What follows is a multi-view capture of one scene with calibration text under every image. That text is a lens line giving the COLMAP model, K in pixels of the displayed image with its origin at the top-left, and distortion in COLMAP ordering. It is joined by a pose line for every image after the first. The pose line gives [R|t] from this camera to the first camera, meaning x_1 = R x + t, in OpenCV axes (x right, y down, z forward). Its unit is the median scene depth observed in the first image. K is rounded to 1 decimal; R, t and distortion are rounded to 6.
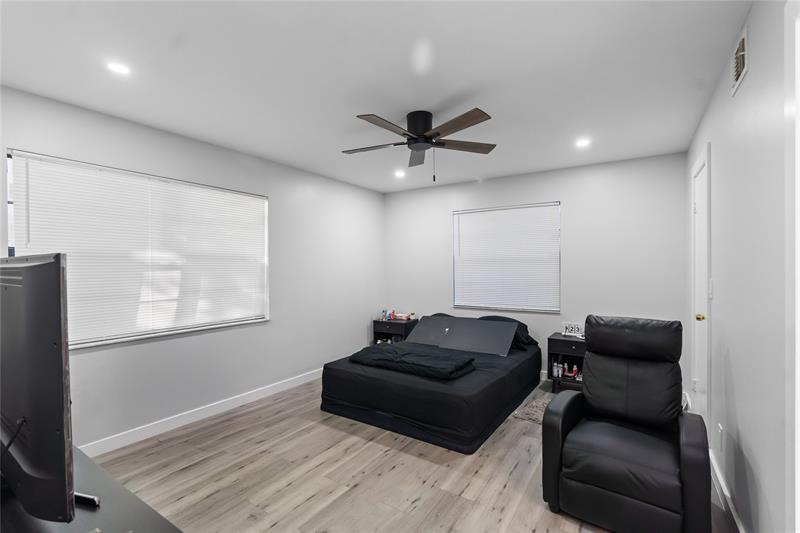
lens RADIAL K [[359.5, 0, 400.0], [0, 359.5, 266.5], [0, 0, 1]] dist [-0.000442, 0.000178]
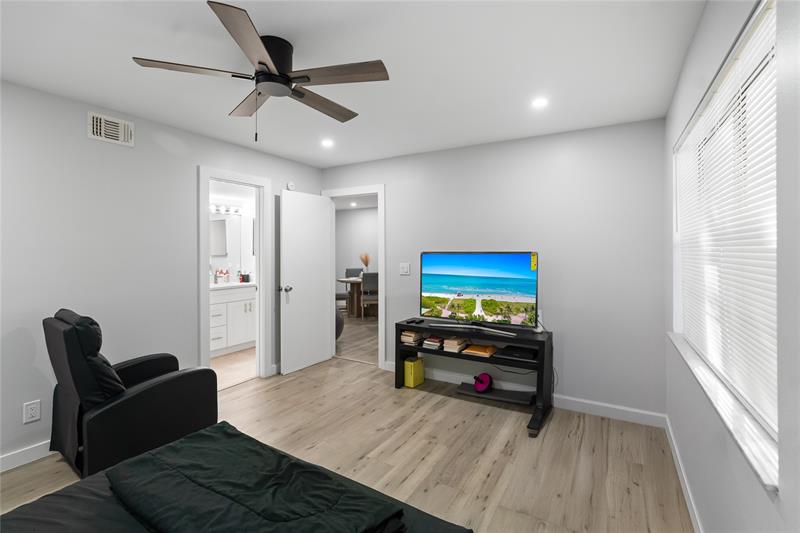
lens RADIAL K [[372.3, 0, 400.4], [0, 372.3, 258.6], [0, 0, 1]] dist [0.001989, 0.001057]
pose [[-0.998578, 0.002377, -0.053256, -0.171304], [0.001397, 0.999829, 0.018441, -0.014086], [0.053291, 0.018341, -0.998411, 1.980235]]
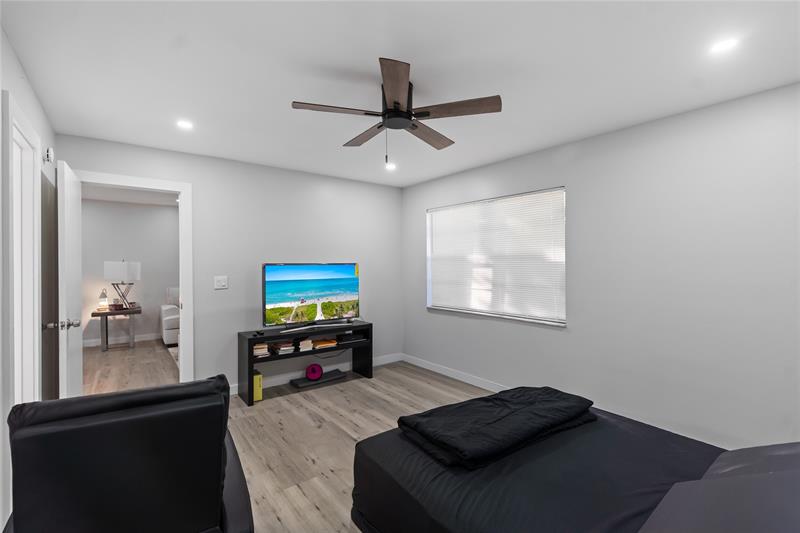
lens RADIAL K [[359.5, 0, 400.0], [0, 359.5, 266.5], [0, 0, 1]] dist [-0.000442, 0.000178]
pose [[-0.318251, 0.012318, -0.947926, 0.949955], [0.003595, 0.999924, 0.011787, -0.016009], [0.948000, 0.000343, -0.318271, 1.446768]]
